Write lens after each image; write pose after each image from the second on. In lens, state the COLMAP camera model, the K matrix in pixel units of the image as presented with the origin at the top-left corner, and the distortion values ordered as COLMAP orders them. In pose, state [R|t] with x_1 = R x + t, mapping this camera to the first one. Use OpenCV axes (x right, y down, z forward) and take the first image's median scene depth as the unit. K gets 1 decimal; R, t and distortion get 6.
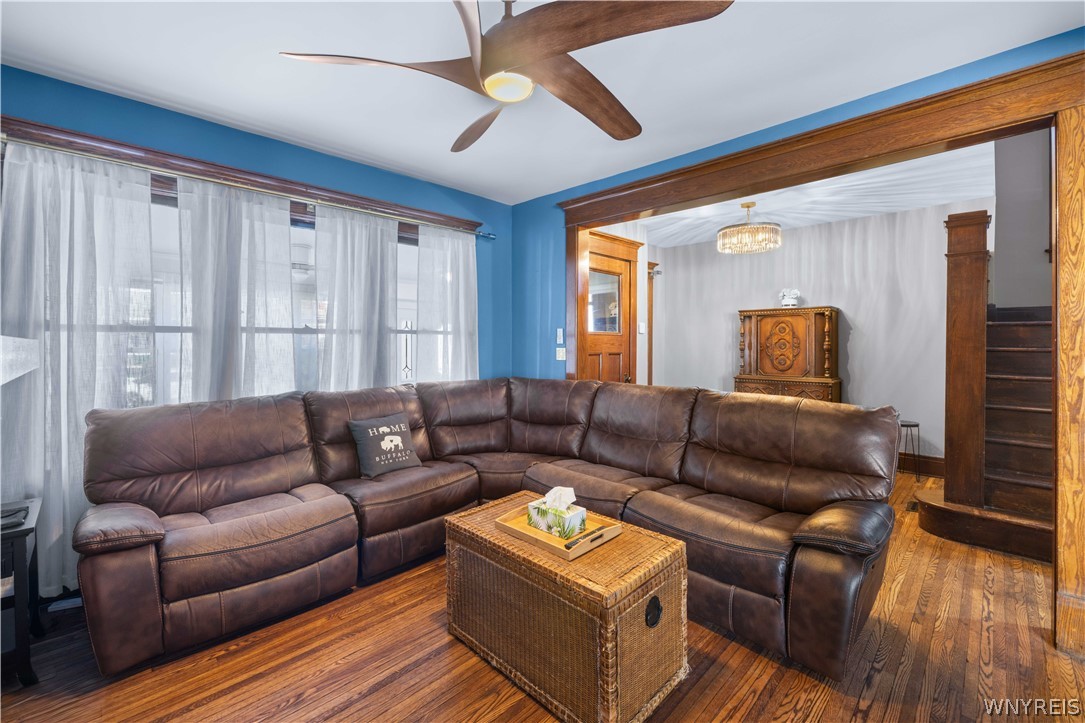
lens RADIAL K [[452.0, 0, 537.6], [0, 452.0, 345.3], [0, 0, 1]] dist [-0.000151, 0.001014]
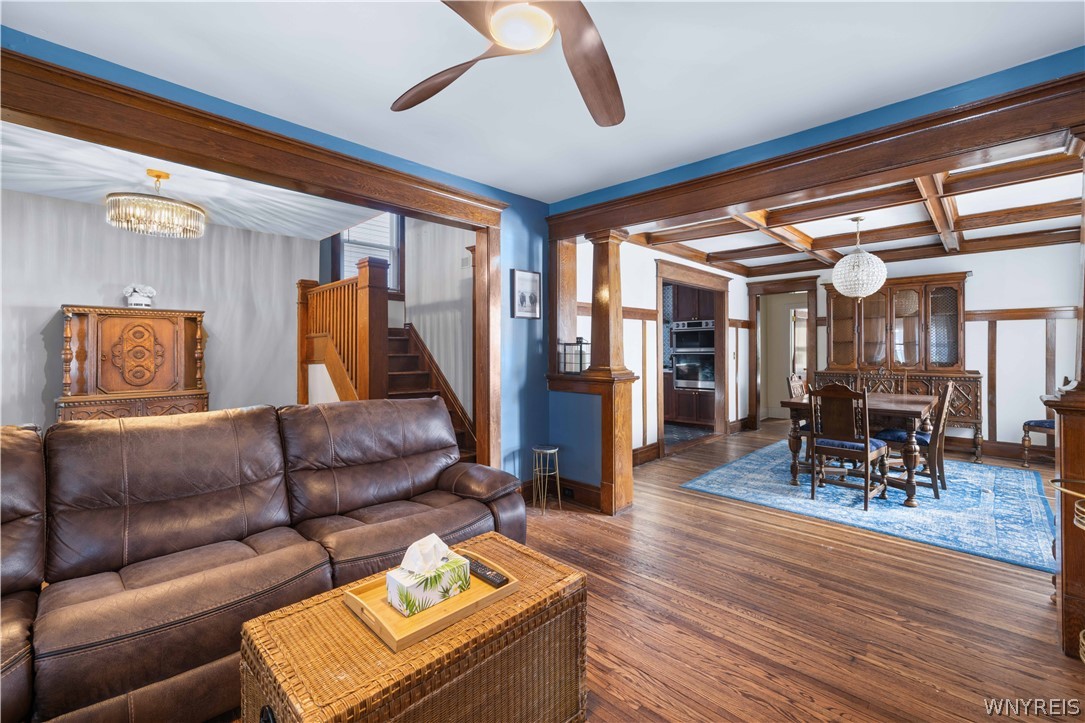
lens RADIAL K [[452.0, 0, 530.0], [0, 452.0, 349.9], [0, 0, 1]] dist [-0.000151, 0.001014]
pose [[0.003543, 0.004363, 0.999984, -0.462270], [0.005653, 0.999974, -0.004383, 0.000305], [-0.999978, 0.005668, 0.003518, 0.537325]]
